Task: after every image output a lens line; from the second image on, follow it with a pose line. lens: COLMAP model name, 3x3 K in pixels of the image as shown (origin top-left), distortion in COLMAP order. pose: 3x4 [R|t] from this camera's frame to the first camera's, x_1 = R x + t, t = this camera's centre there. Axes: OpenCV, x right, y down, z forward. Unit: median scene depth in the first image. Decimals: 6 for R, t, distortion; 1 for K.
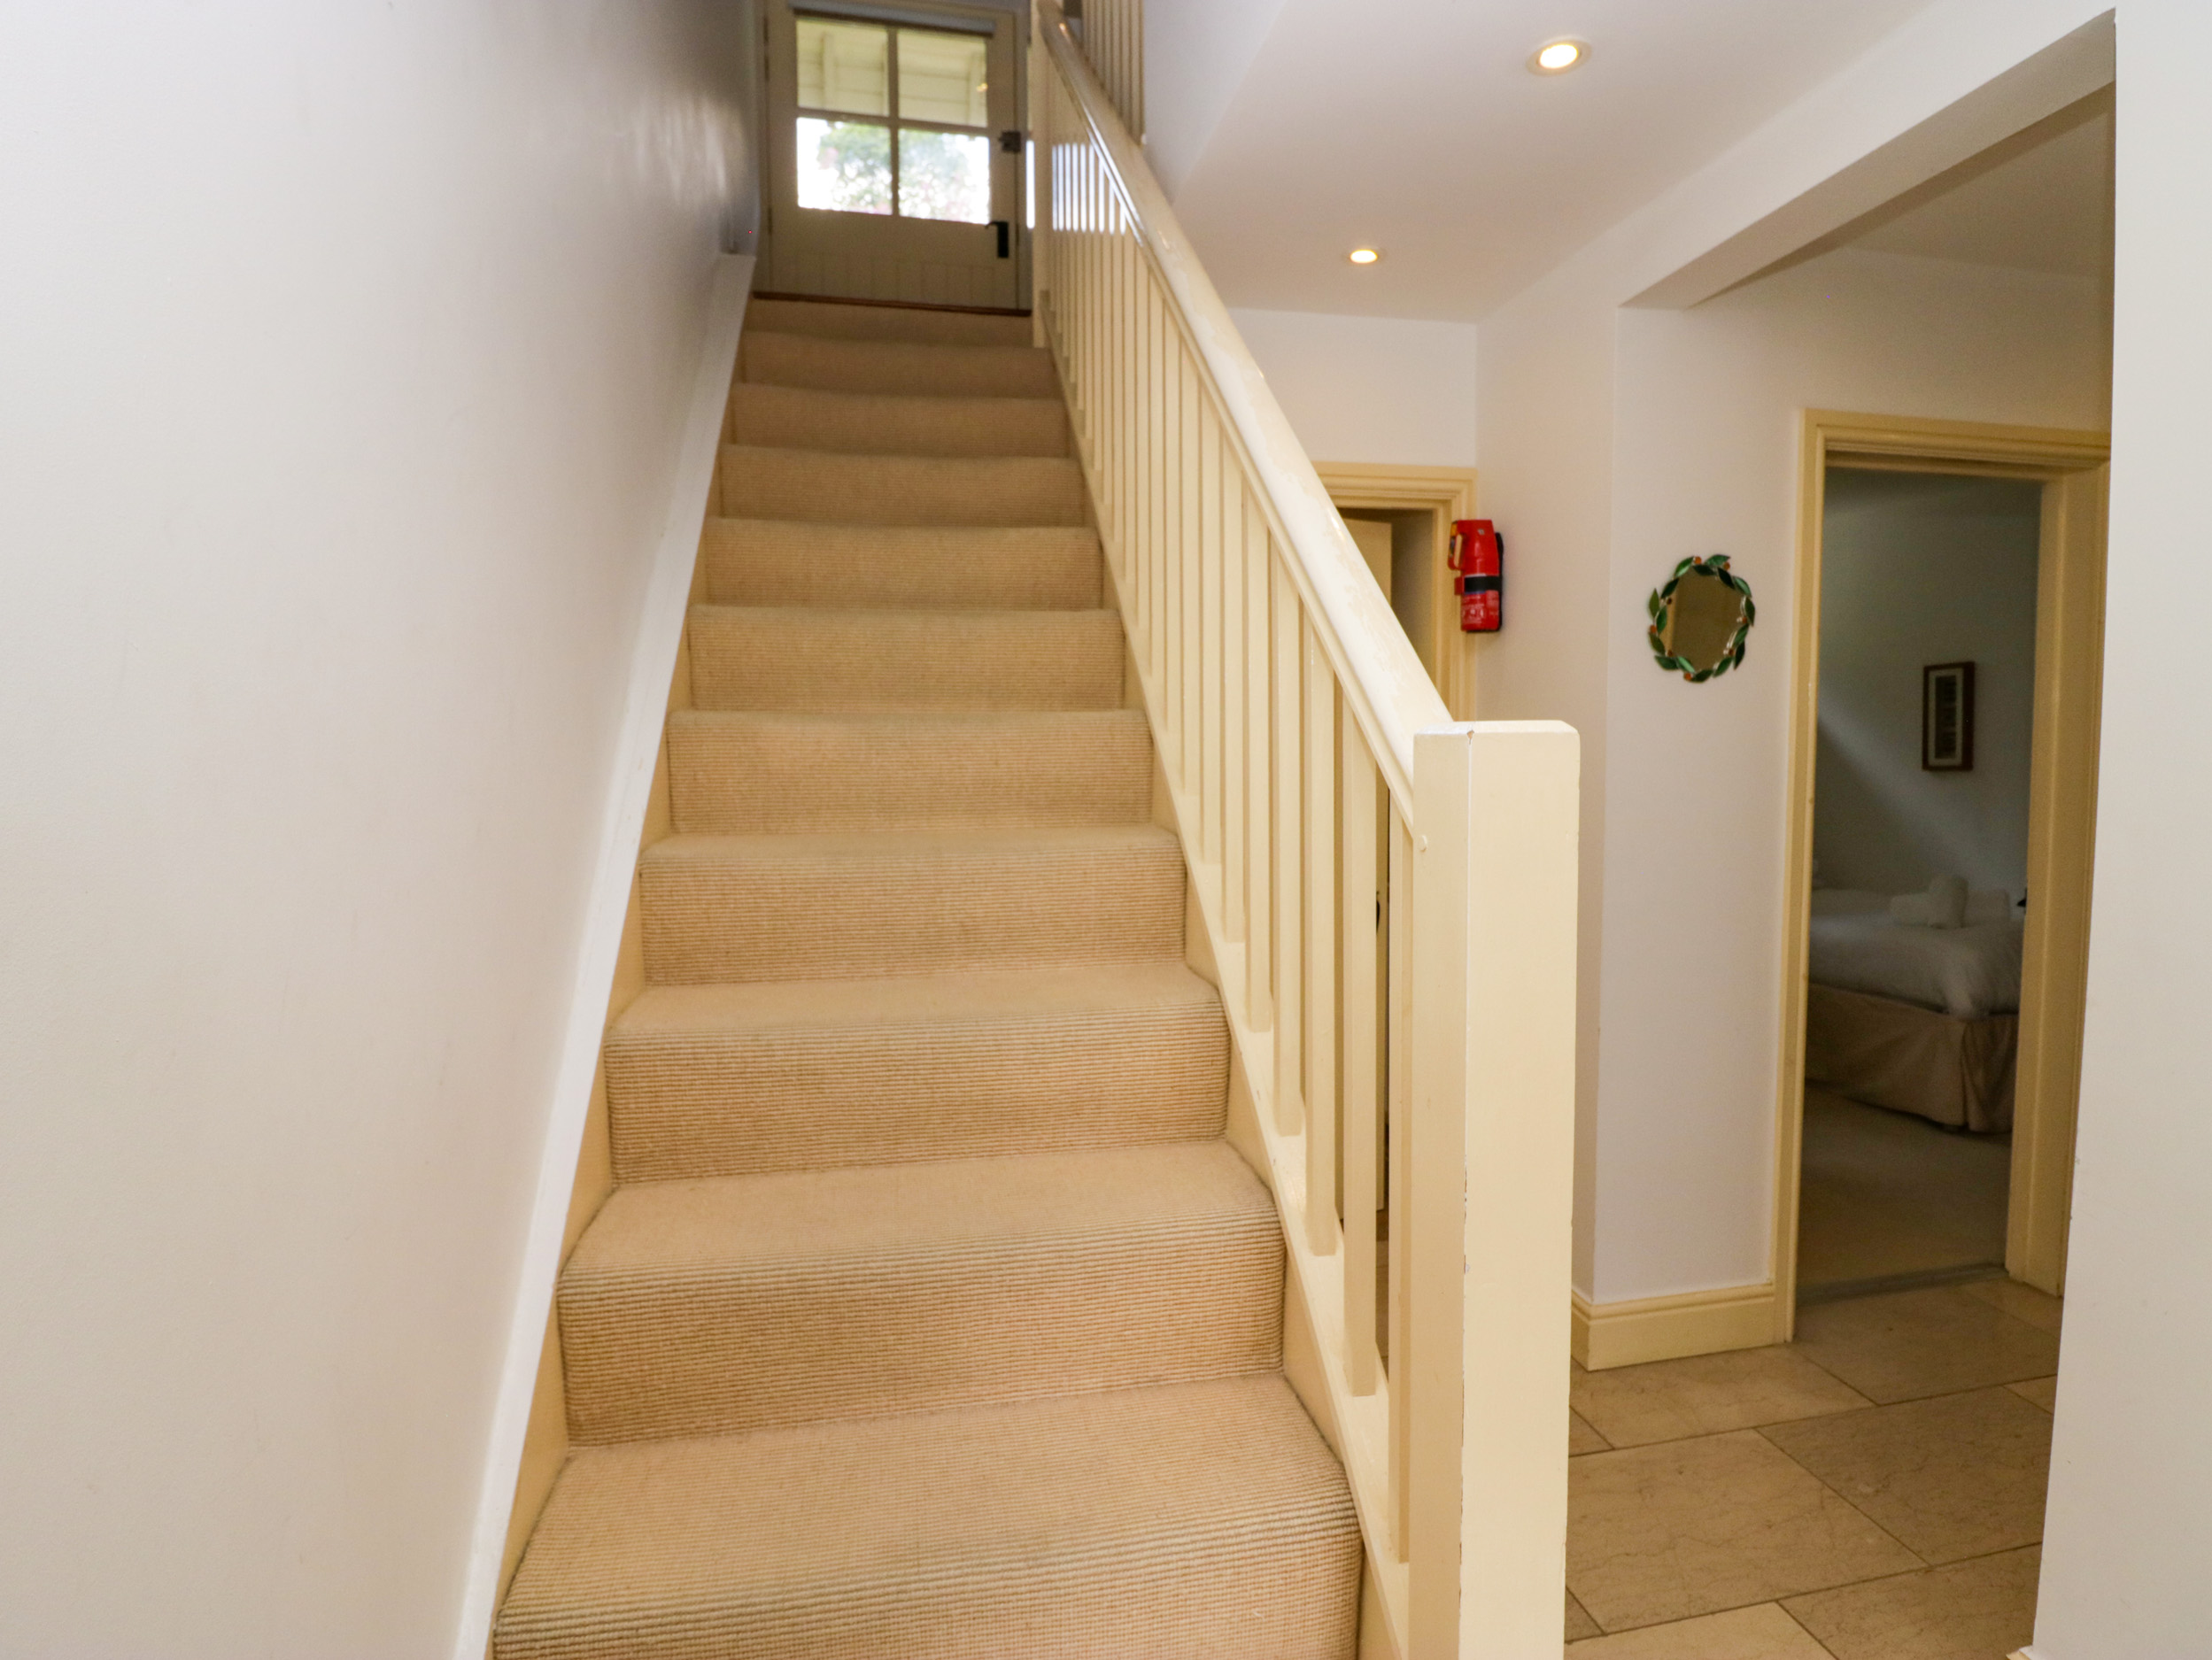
lens RADIAL K [[1200.1, 0, 1128.1], [0, 1200.1, 832.4], [0, 0, 1]] dist [-0.002345, -0.011114]
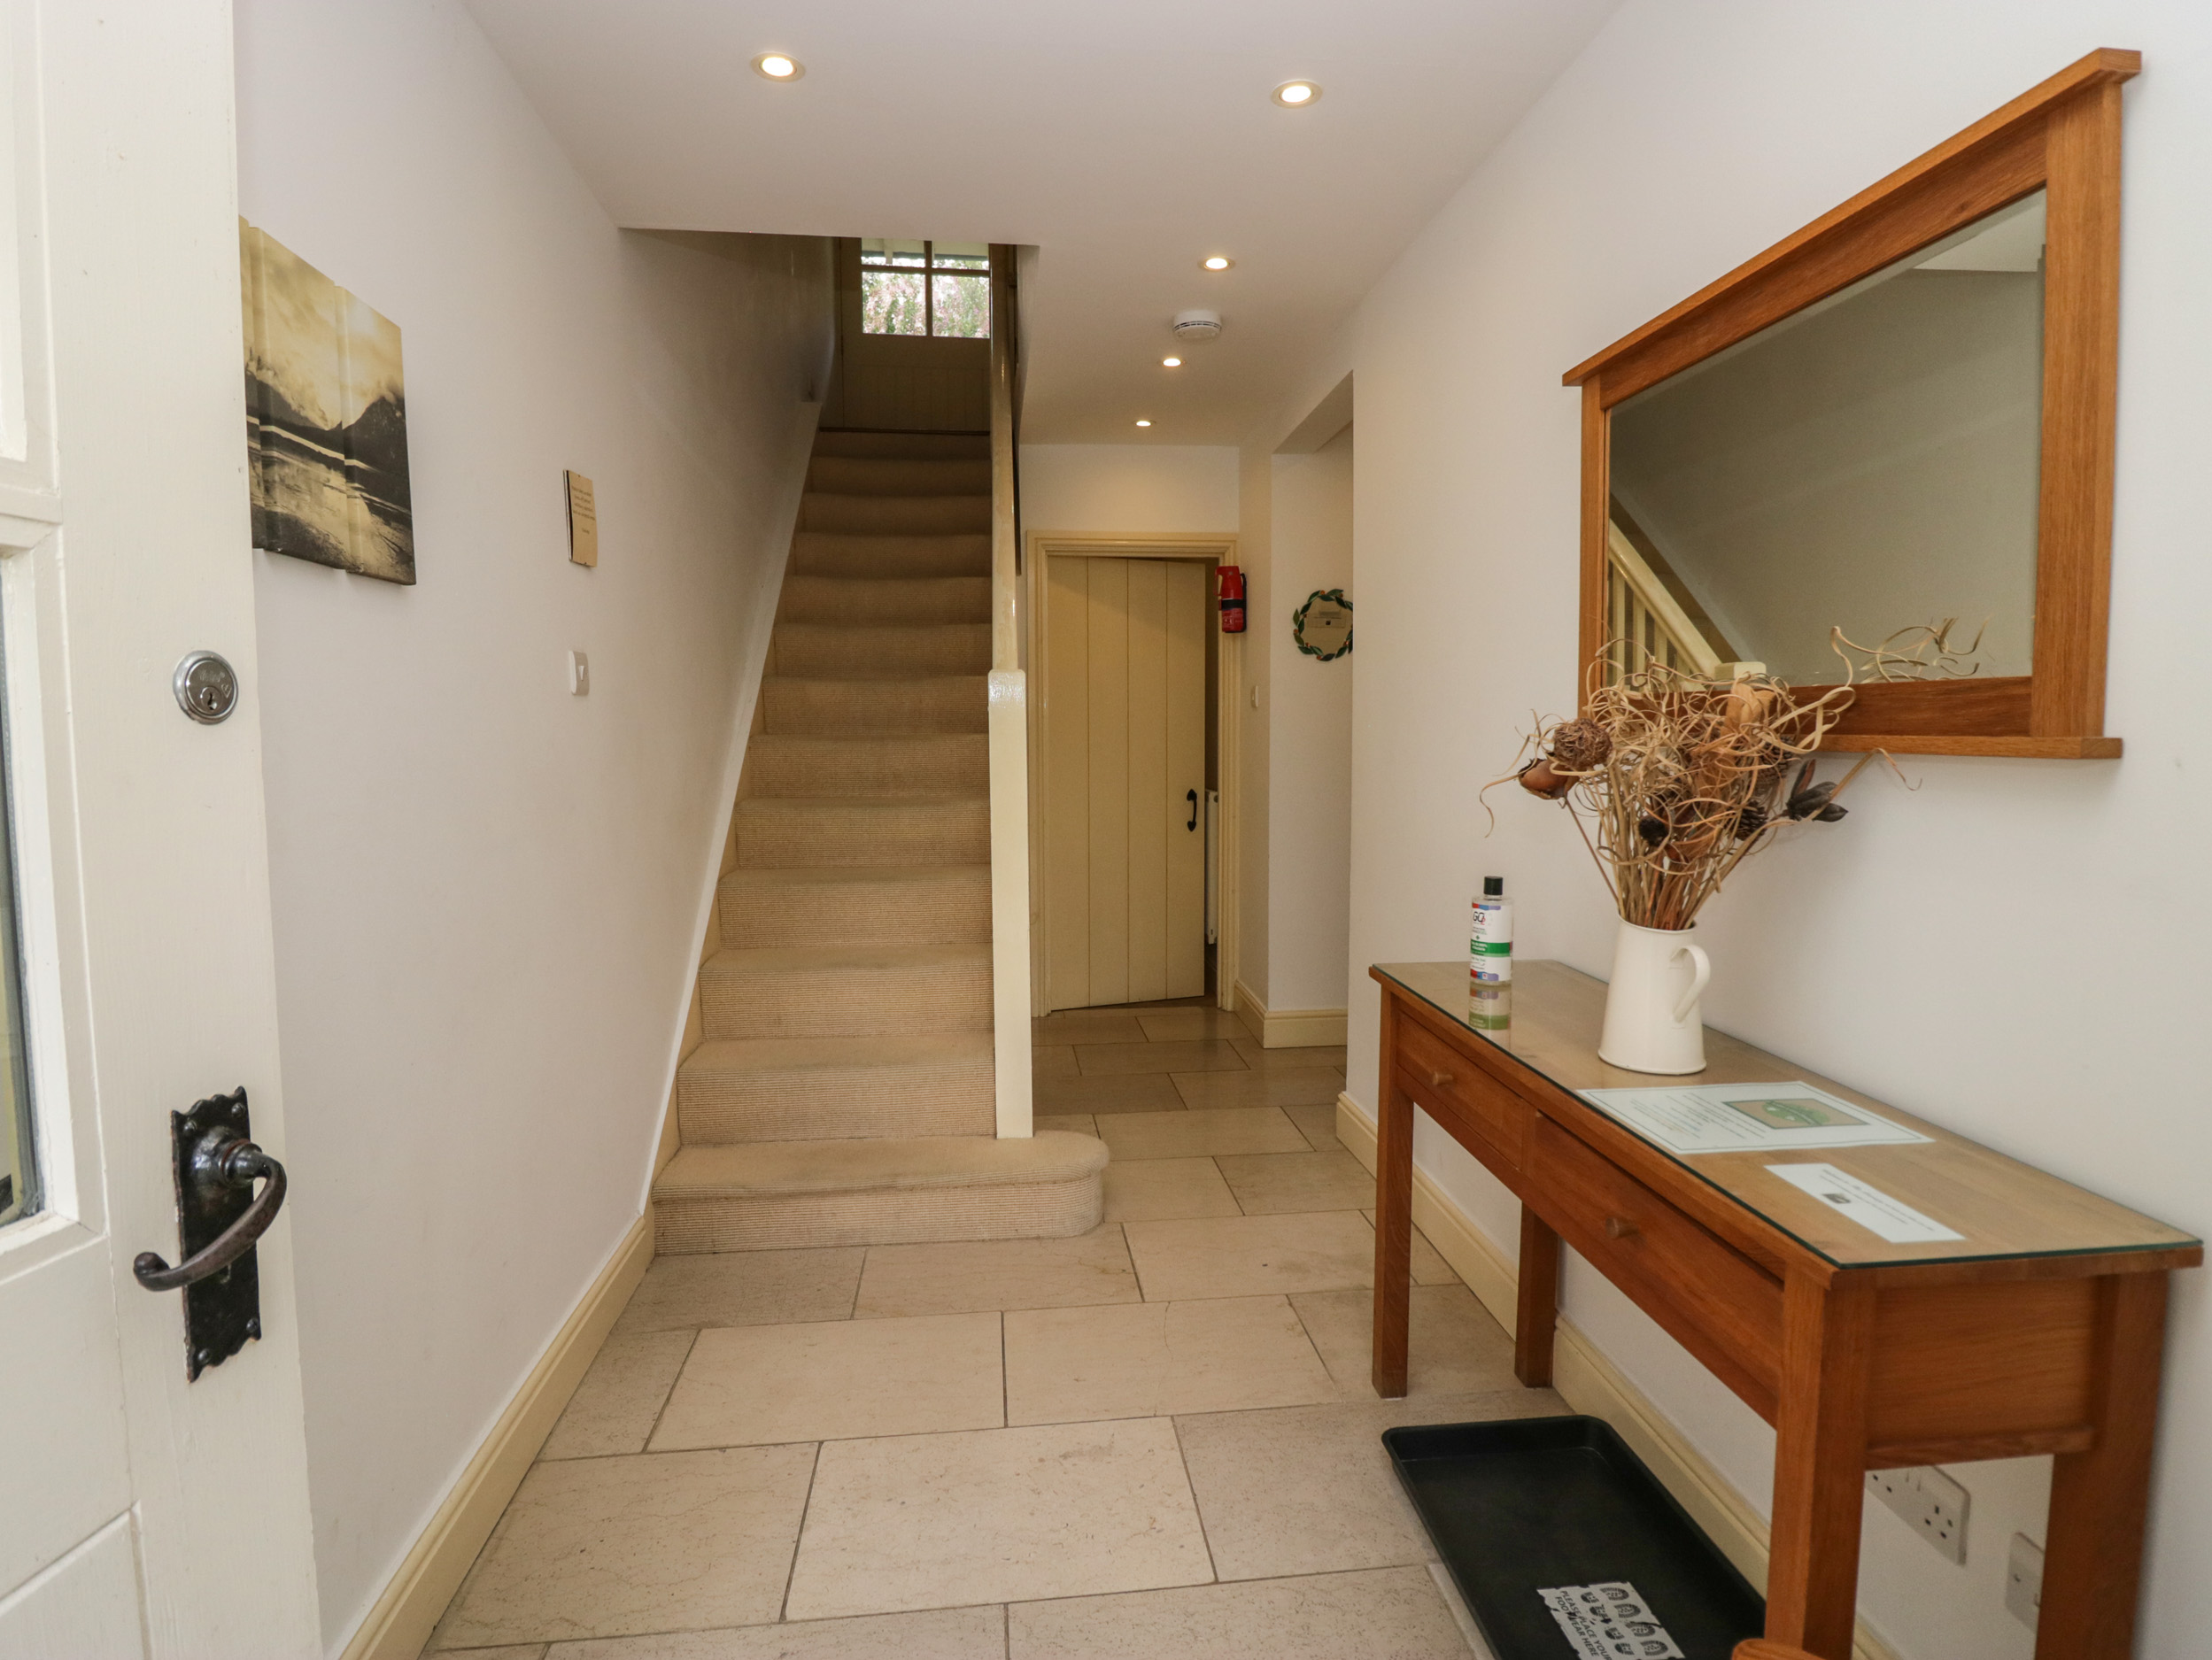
lens RADIAL K [[1200.1, 0, 1095.2], [0, 1200.1, 824.4], [0, 0, 1]] dist [-0.002345, -0.011114]
pose [[0.994187, 0.010587, -0.107147, 0.329295], [-0.010632, 0.999943, 0.000157, 0.119679], [0.107143, 0.000983, 0.994243, -0.800406]]
